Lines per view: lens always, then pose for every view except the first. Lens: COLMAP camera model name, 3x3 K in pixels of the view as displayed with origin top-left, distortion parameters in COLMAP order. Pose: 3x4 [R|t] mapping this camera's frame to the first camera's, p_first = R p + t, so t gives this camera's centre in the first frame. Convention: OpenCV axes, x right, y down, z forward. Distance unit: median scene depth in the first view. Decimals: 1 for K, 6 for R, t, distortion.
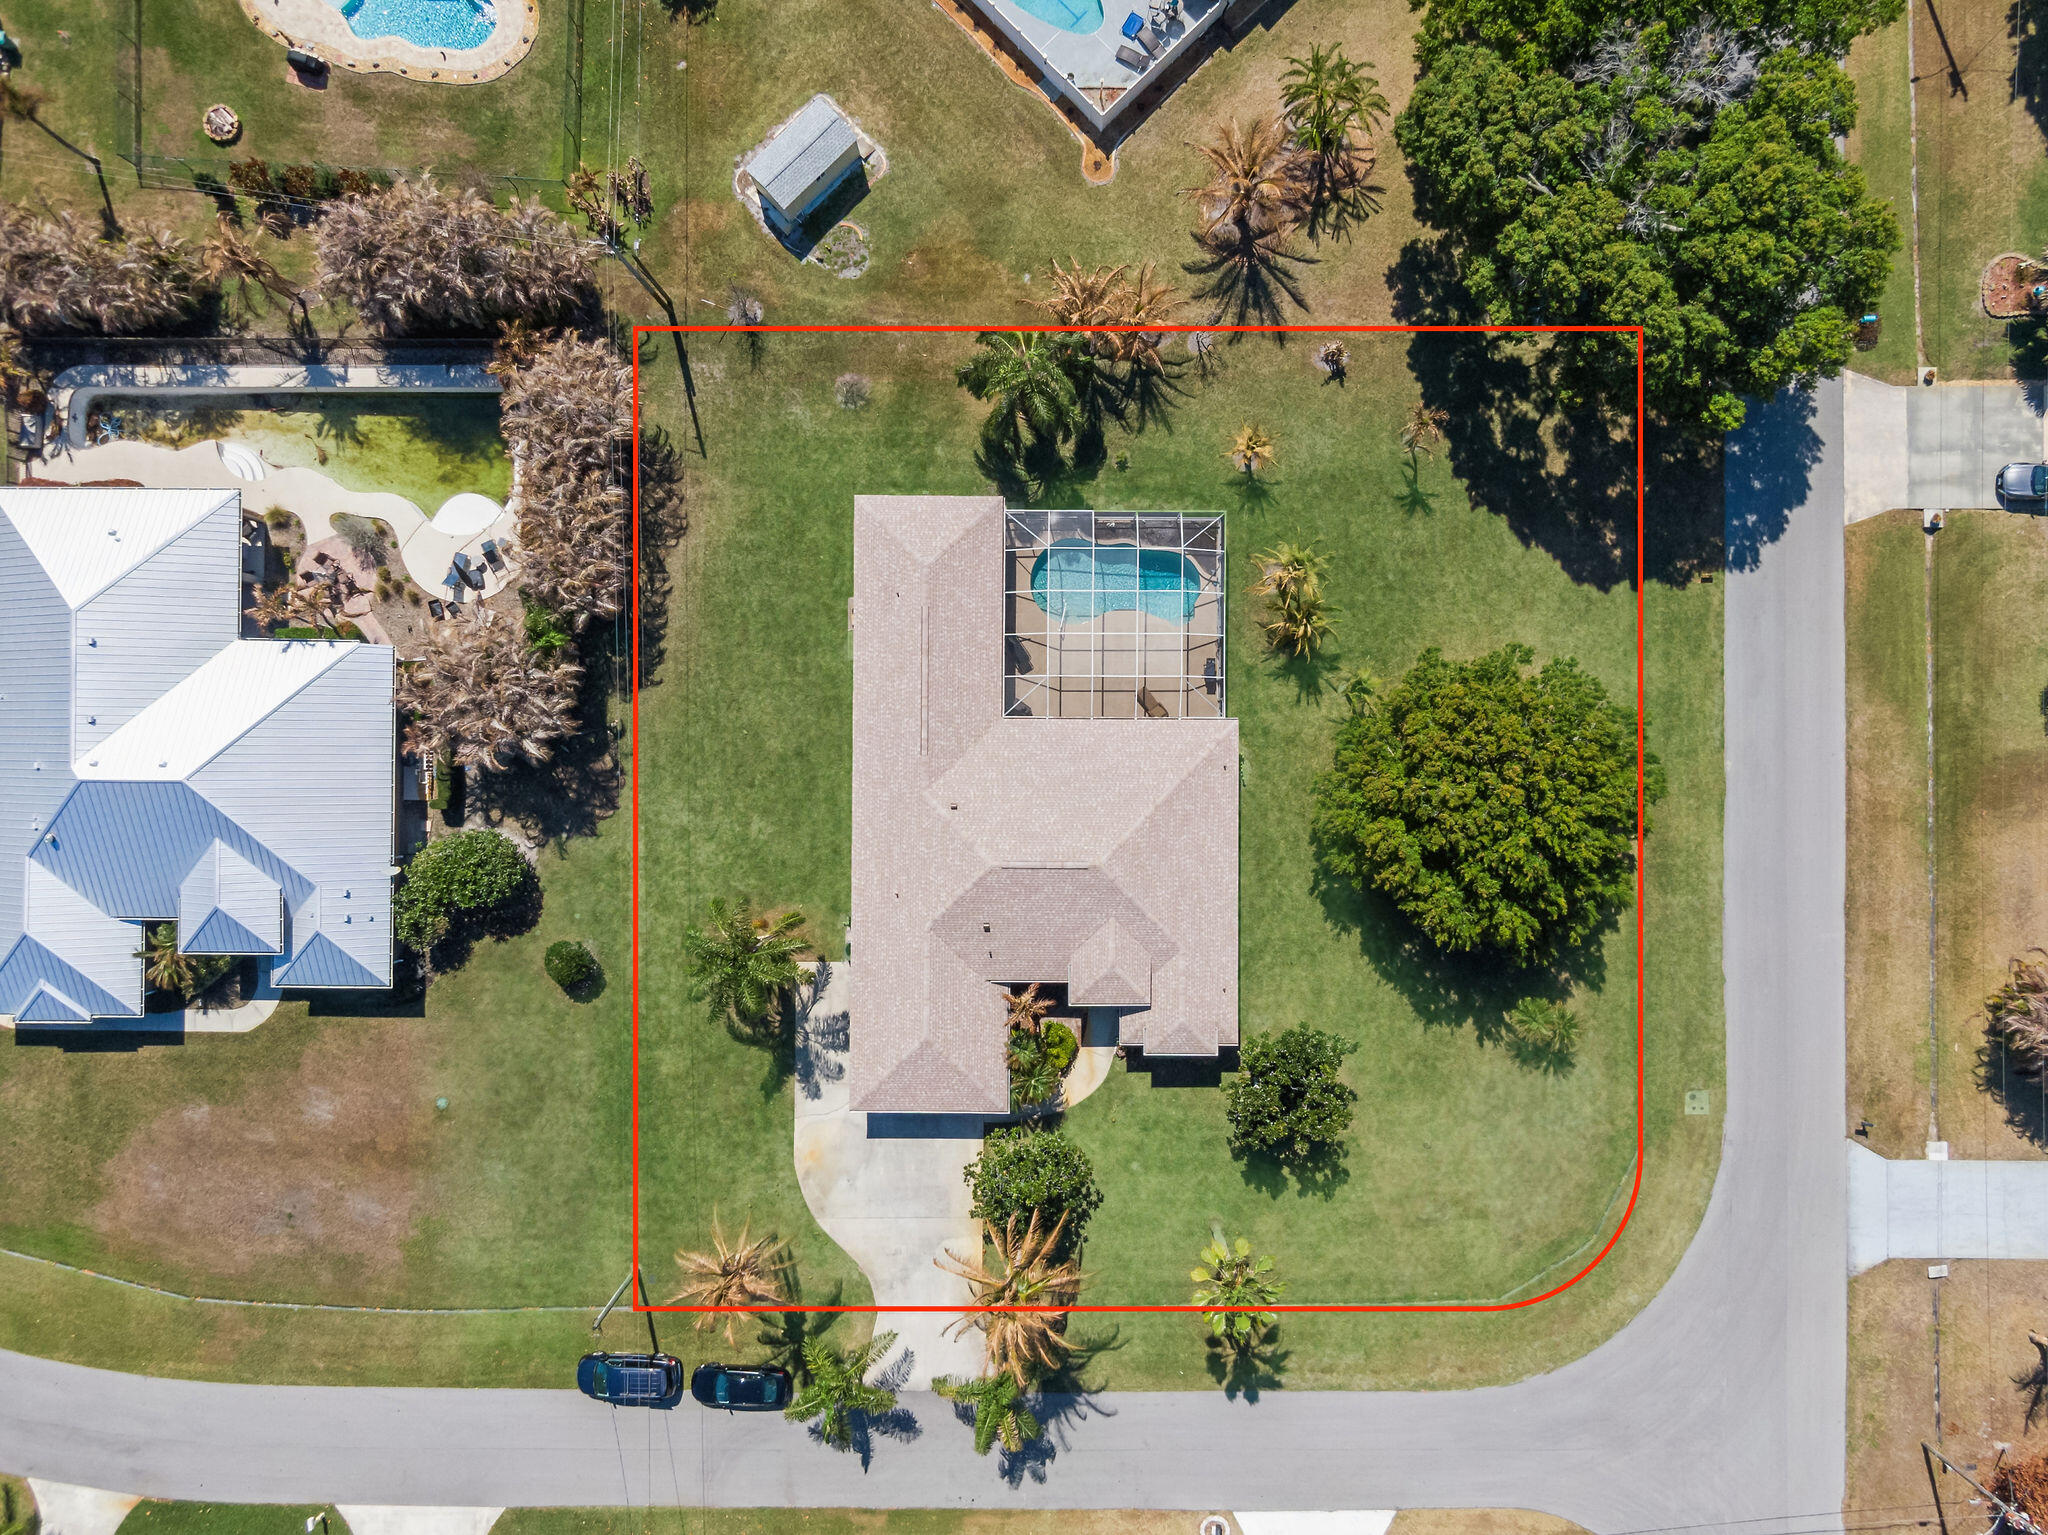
lens RADIAL K [[1447.1, 0, 1033.8], [0, 1447.1, 751.1], [0, 0, 1]] dist [0.003093, -0.018621]
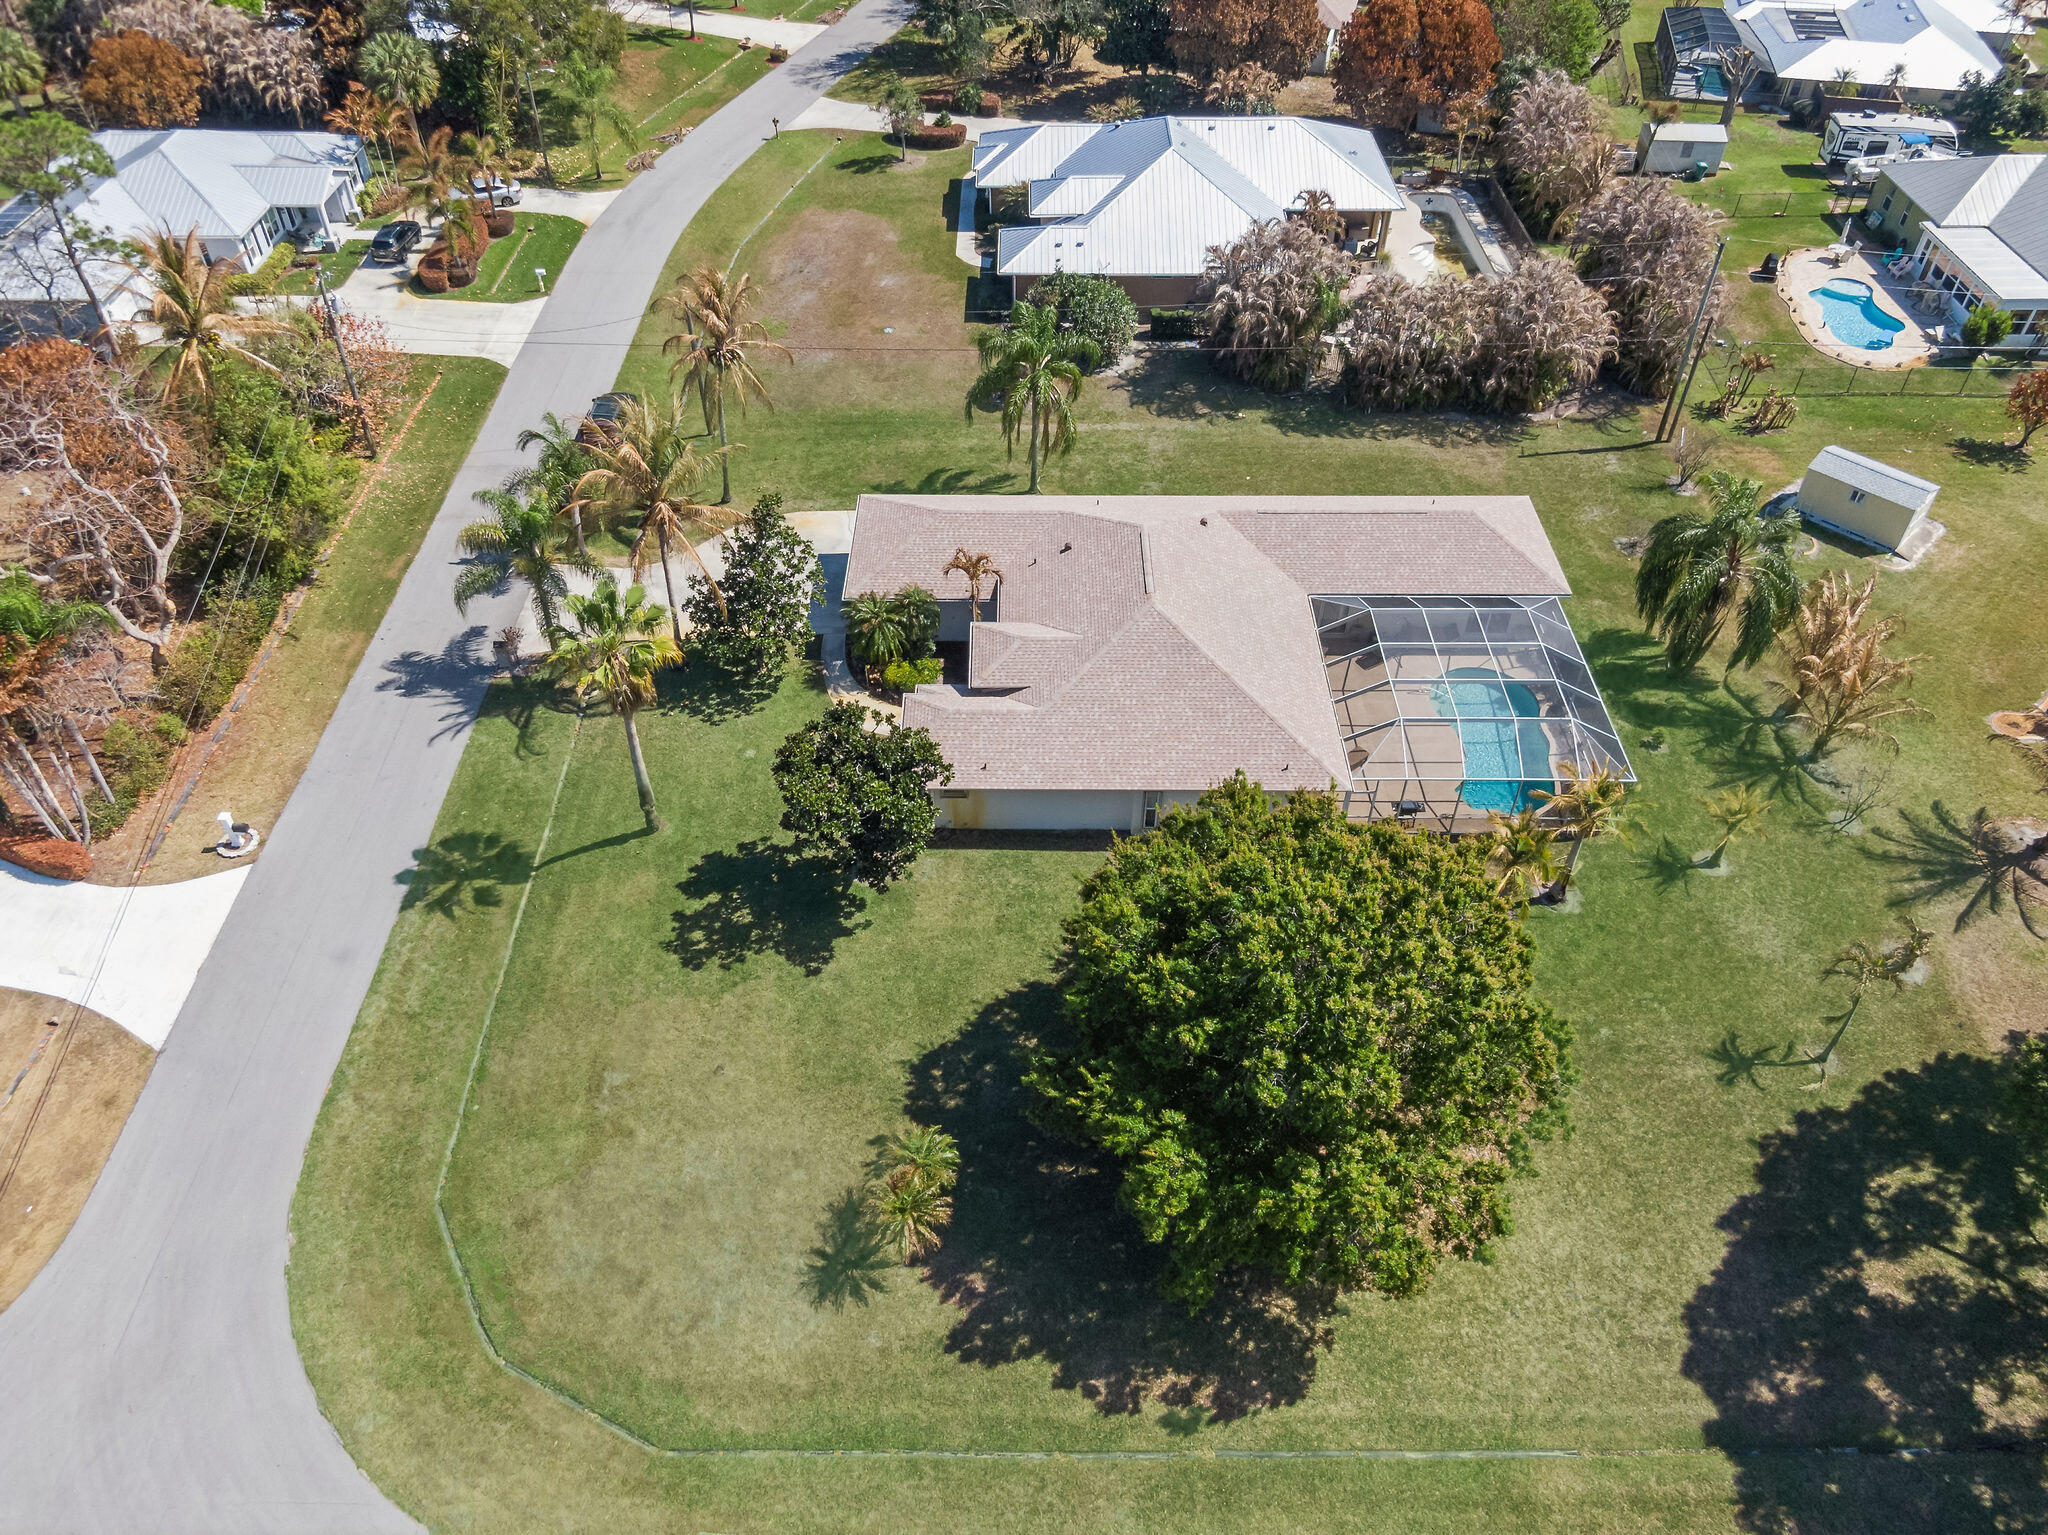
lens RADIAL K [[1447.1, 0, 1028.5], [0, 1447.1, 765.5], [0, 0, 1]] dist [0.003093, -0.018621]
pose [[0.003424, 0.690385, -0.723434, 0.636076], [-0.999936, 0.010156, 0.004959, 0.132224], [0.010771, 0.723370, 0.690376, 0.466874]]
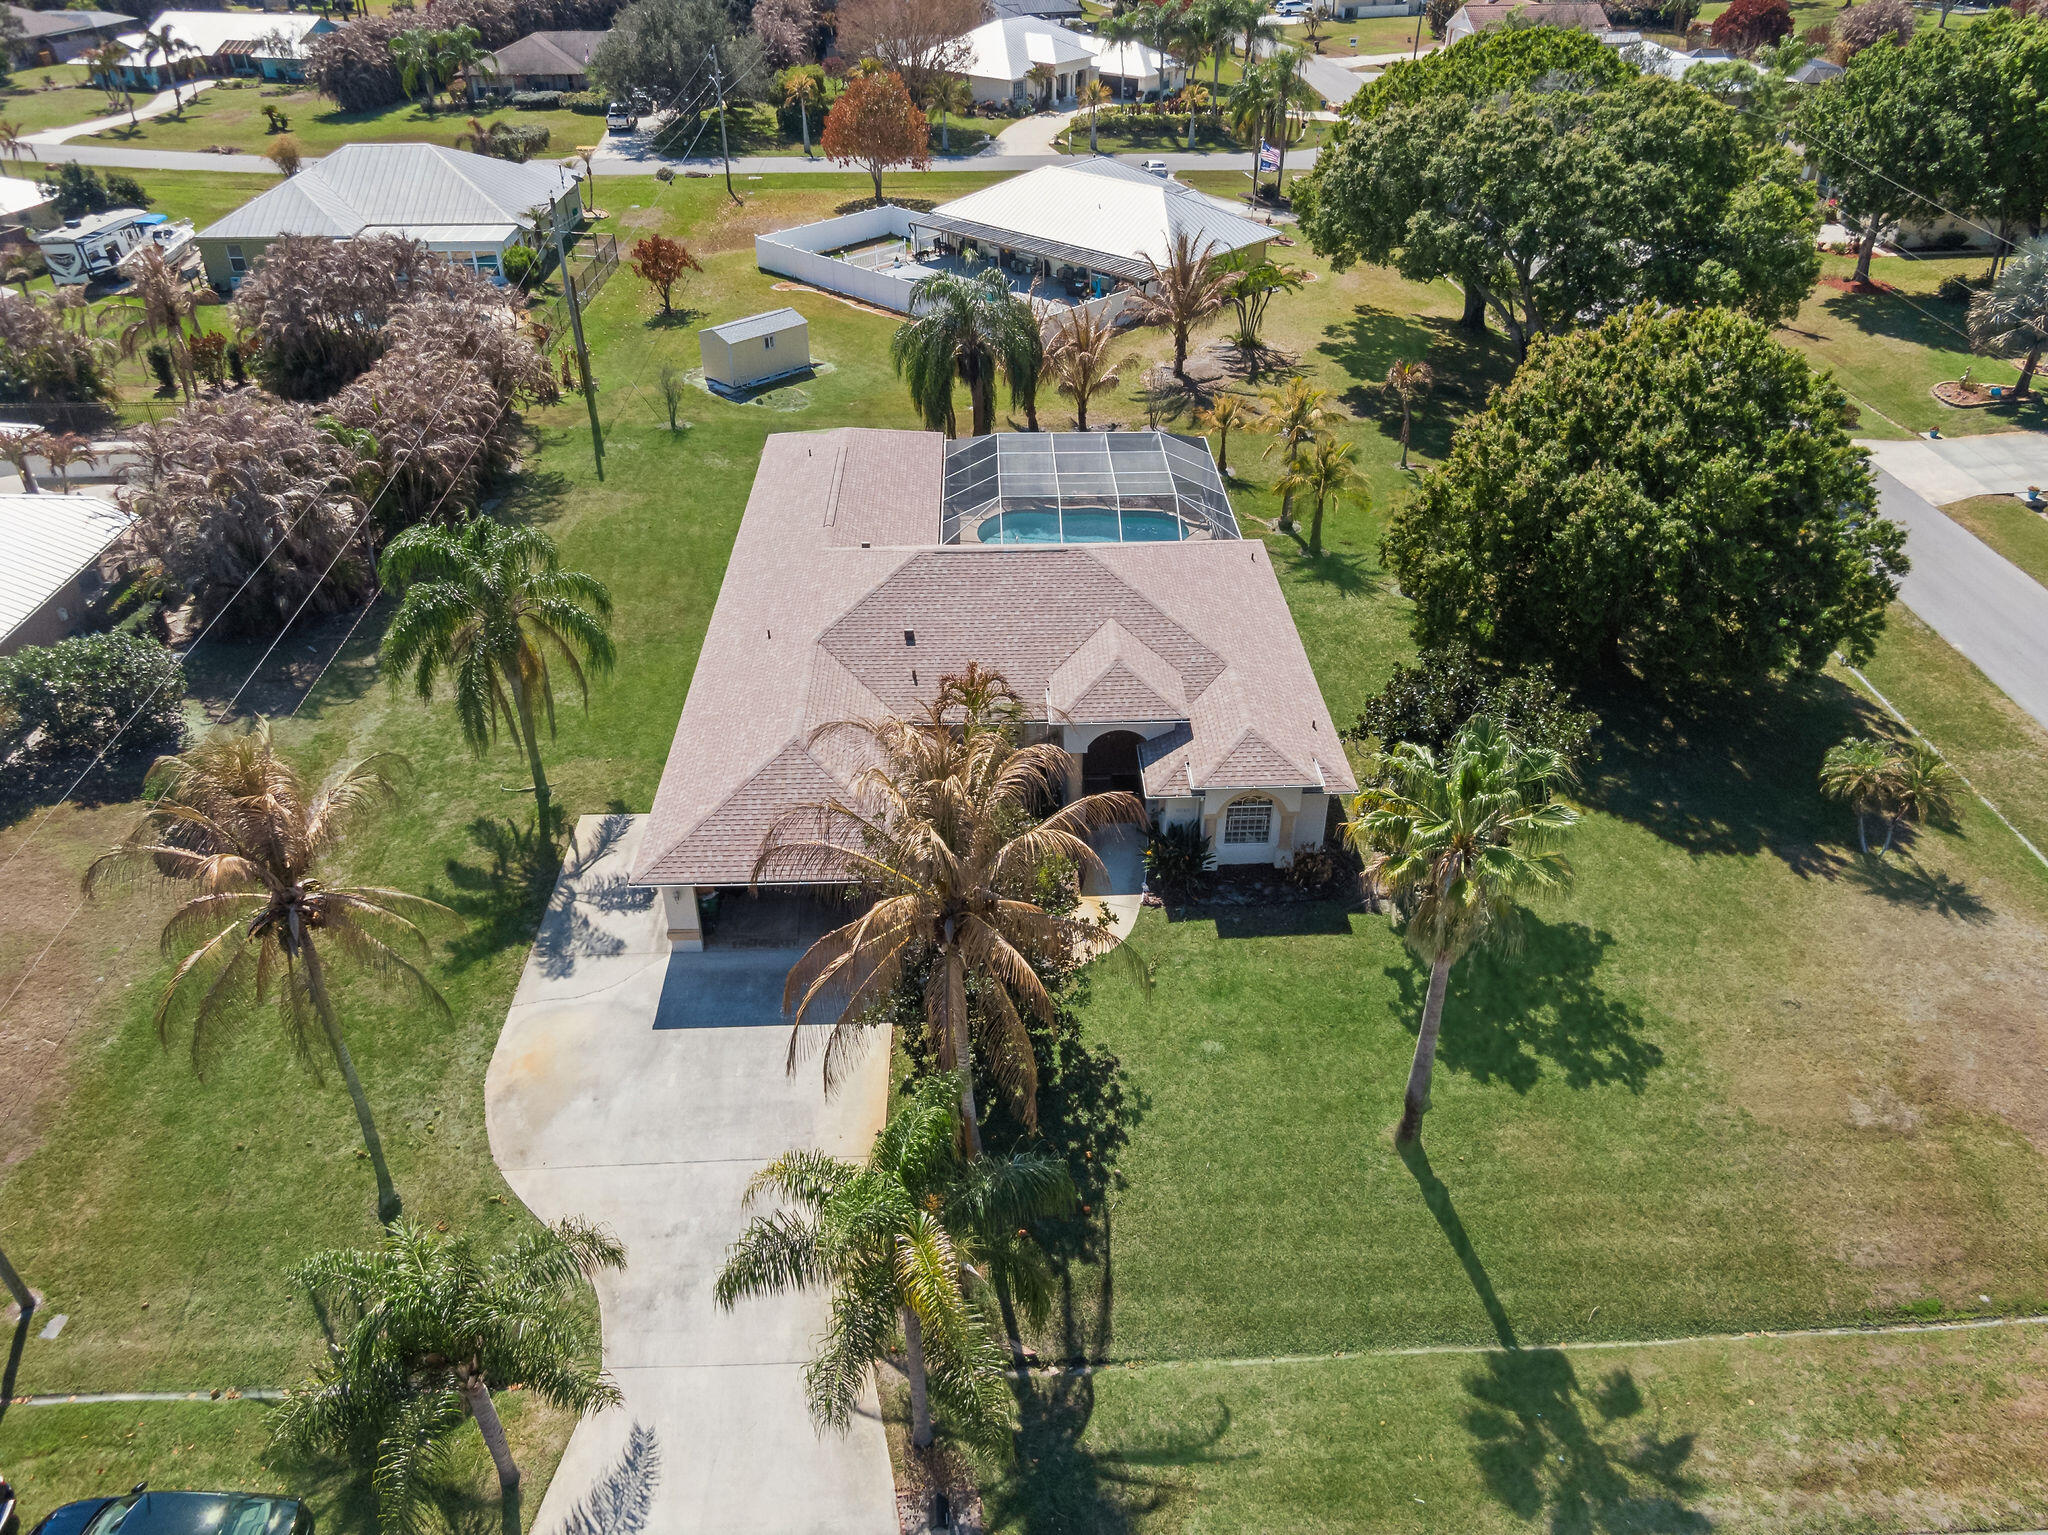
lens RADIAL K [[1447.1, 0, 1023.7], [0, 1447.1, 773.8], [0, 0, 1]] dist [0.003093, -0.018621]
pose [[0.999352, -0.019502, 0.030242, -0.003517], [0.035962, 0.570796, -0.820304, 0.619003], [-0.001265, 0.820860, 0.571127, 0.652001]]
